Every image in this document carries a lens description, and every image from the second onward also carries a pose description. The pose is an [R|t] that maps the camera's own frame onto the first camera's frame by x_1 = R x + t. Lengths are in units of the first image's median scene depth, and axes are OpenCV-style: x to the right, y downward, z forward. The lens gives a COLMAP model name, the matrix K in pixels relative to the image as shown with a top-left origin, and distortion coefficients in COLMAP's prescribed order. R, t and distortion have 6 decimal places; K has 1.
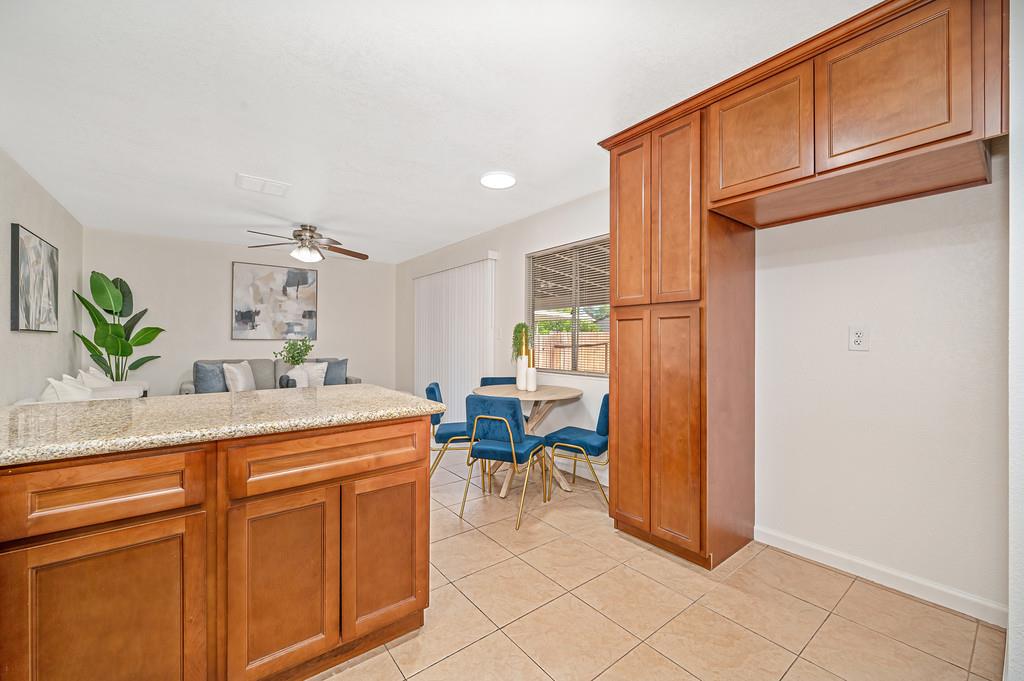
lens RADIAL K [[405.4, 0, 516.9], [0, 405.4, 340.5], [0, 0, 1]] dist [-0.001613, -0.000217]
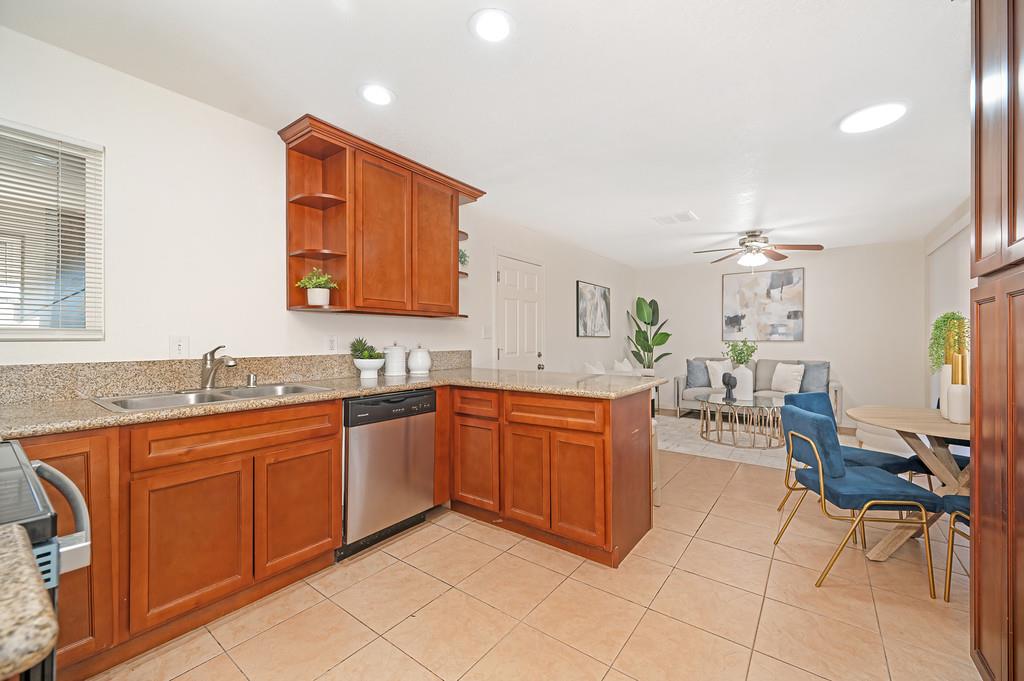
lens RADIAL K [[405.4, 0, 516.9], [0, 405.4, 340.5], [0, 0, 1]] dist [-0.001613, -0.000217]
pose [[0.261634, -0.005499, -0.965152, 0.338976], [0.002012, 0.999985, -0.005152, 0.001581], [0.965165, -0.000594, 0.261641, 0.141594]]
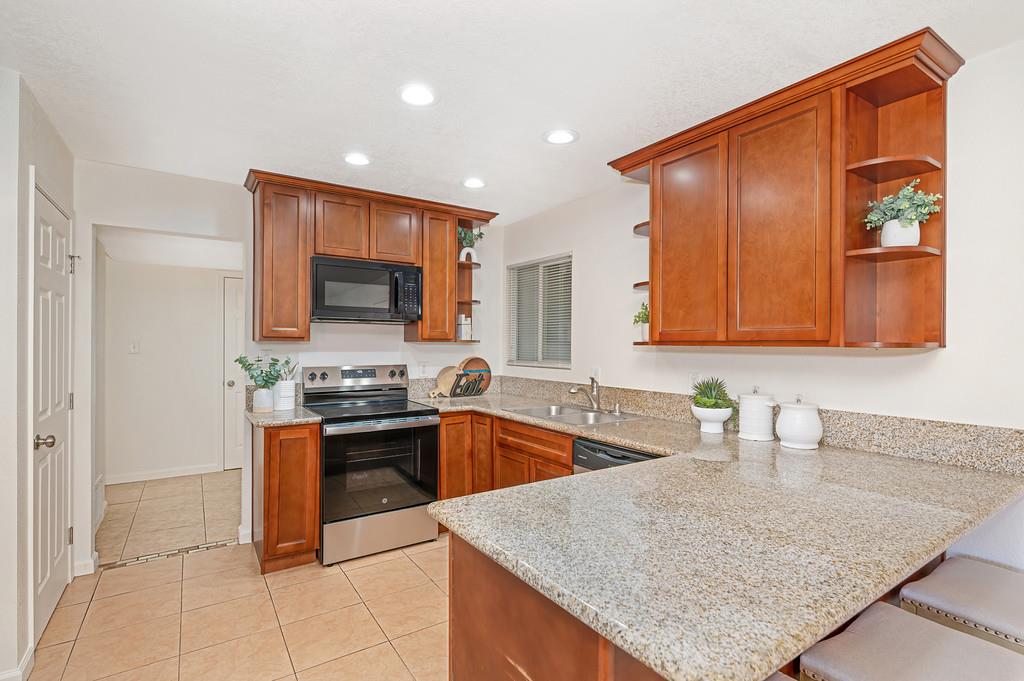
lens RADIAL K [[489.8, 0, 515.4], [0, 489.8, 342.9], [0, 0, 1]] dist [-0.001669, -0.000139]
pose [[-0.996811, -0.009893, 0.079177, -0.141974], [-0.009655, 0.999948, 0.003387, -0.047104], [-0.079206, 0.002612, -0.996855, 0.670917]]
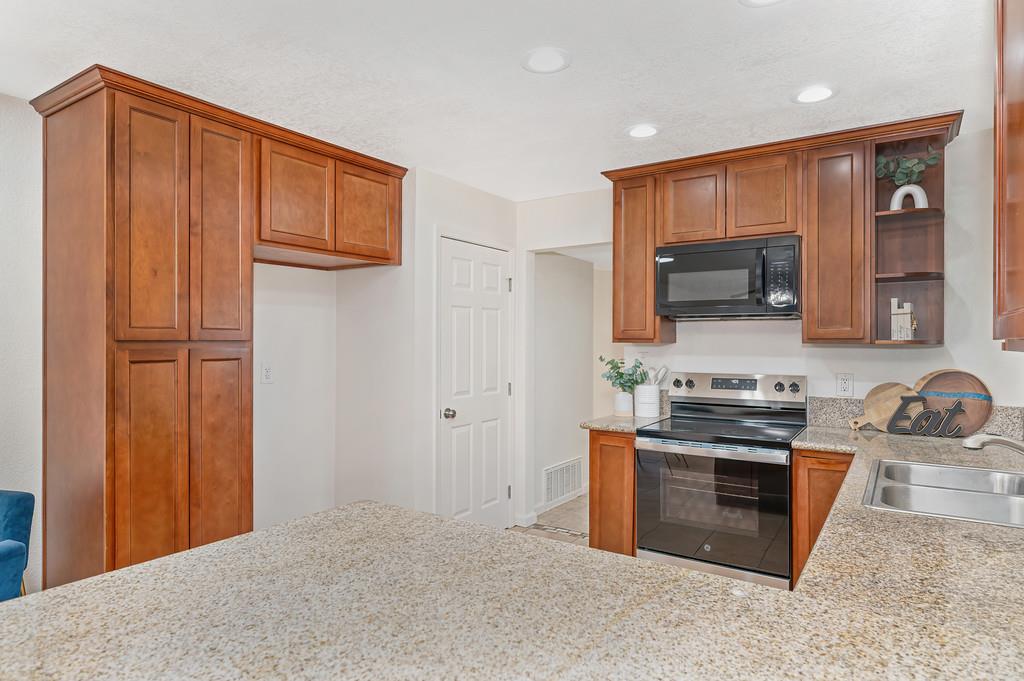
lens RADIAL K [[584.3, 0, 512.0], [0, 584.3, 340.5], [0, 0, 1]] dist [-0.002646, 0.000977]
pose [[-0.306354, -0.003411, 0.951912, -0.457591], [-0.002484, 0.999993, 0.002783, -0.049160], [-0.951915, -0.001512, -0.306360, 0.390645]]
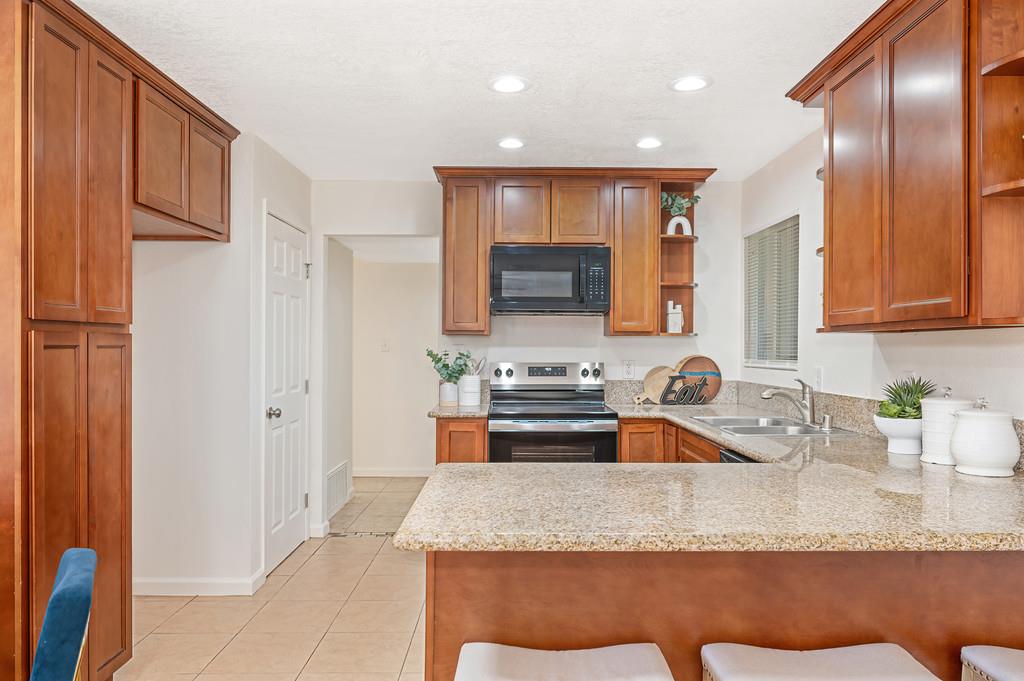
lens RADIAL K [[708.1, 0, 517.4], [0, 708.1, 346.3], [0, 0, 1]] dist [-0.002147, -0.002250]
pose [[-0.790296, -0.007402, 0.612680, -0.430358], [-0.006244, 0.999972, 0.004026, -0.032144], [-0.612693, -0.000644, -0.790321, 0.742293]]
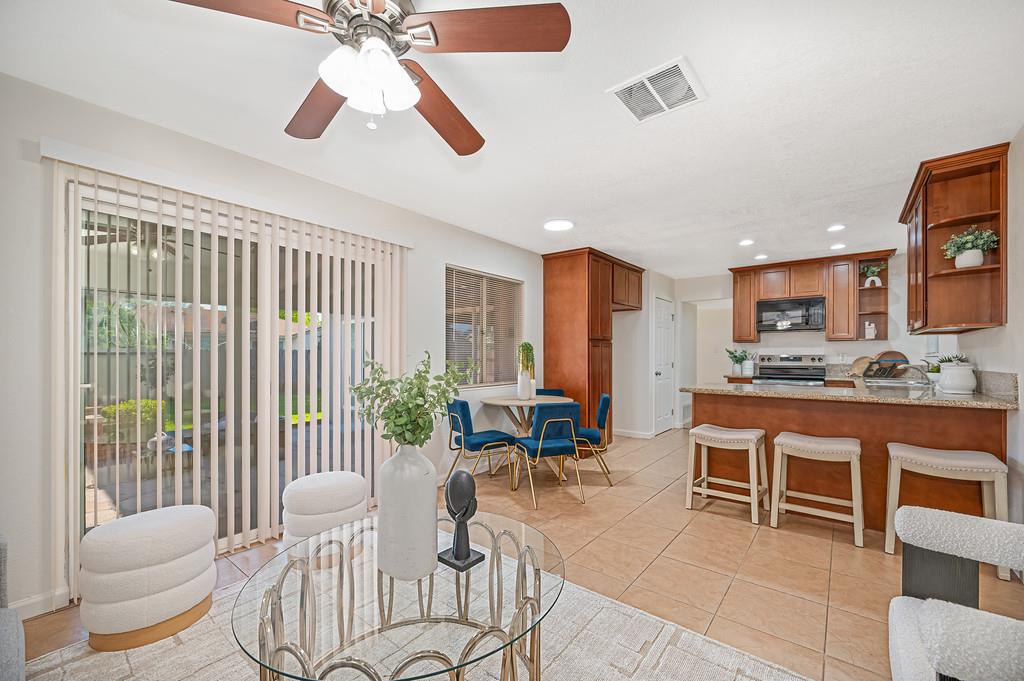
lens RADIAL K [[408.9, 0, 517.8], [0, 408.9, 356.4], [0, 0, 1]] dist [0.000090, 0.000037]
pose [[-0.225721, -0.006763, 0.974169, -0.854216], [0.000334, 0.999975, 0.007020, -0.008185], [-0.974192, 0.001910, -0.225713, 0.981747]]
